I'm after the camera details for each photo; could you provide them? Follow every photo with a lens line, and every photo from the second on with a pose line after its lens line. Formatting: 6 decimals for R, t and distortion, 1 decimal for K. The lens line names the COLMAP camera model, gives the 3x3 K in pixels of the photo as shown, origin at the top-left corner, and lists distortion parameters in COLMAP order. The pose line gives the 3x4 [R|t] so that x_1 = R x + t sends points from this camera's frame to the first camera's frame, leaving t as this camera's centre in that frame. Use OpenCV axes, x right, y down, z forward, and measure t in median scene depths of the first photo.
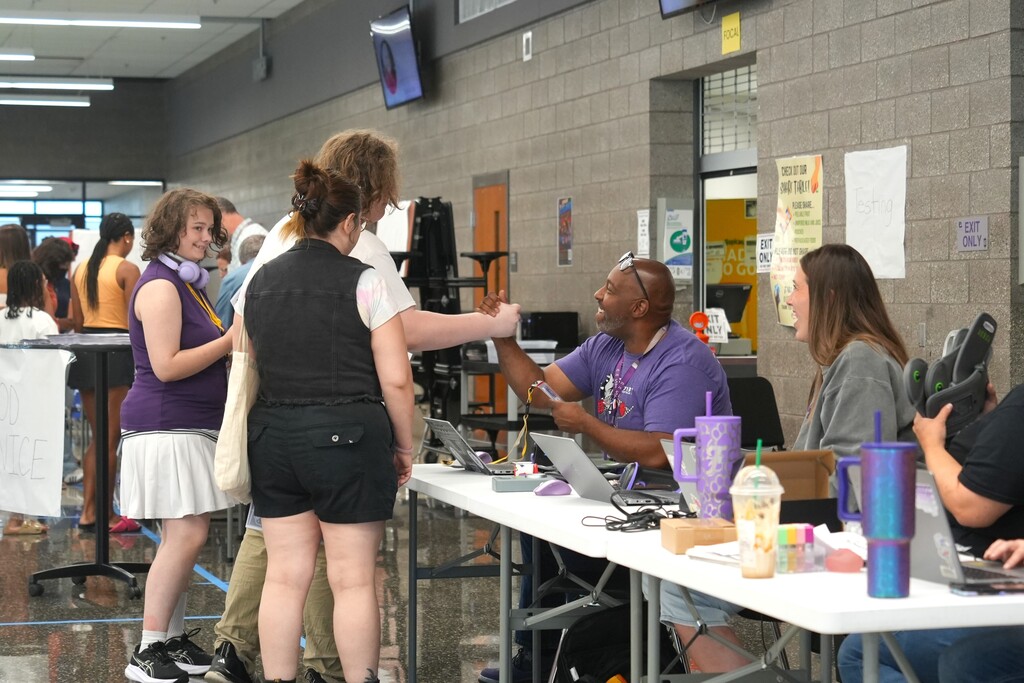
lens RADIAL K [[2399.2, 0, 512.7], [0, 2399.2, 340.4], [0, 0, 1]] dist [0.067513, 0.000000]
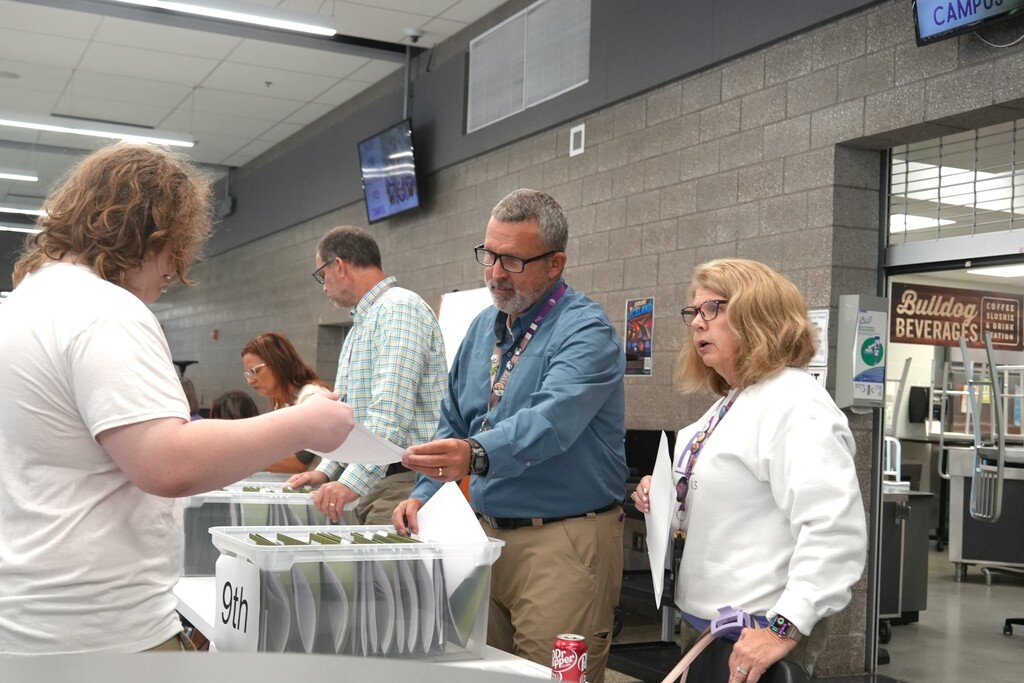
lens RADIAL K [[1268.8, 0, 508.3], [0, 1268.8, 341.5], [0, 0, 1]] dist [0.051664, 0.000000]
pose [[0.987315, 0.041357, 0.153296, -0.109203], [-0.032929, 0.997825, -0.057112, -0.016792], [-0.155324, 0.051339, 0.986529, 0.602891]]
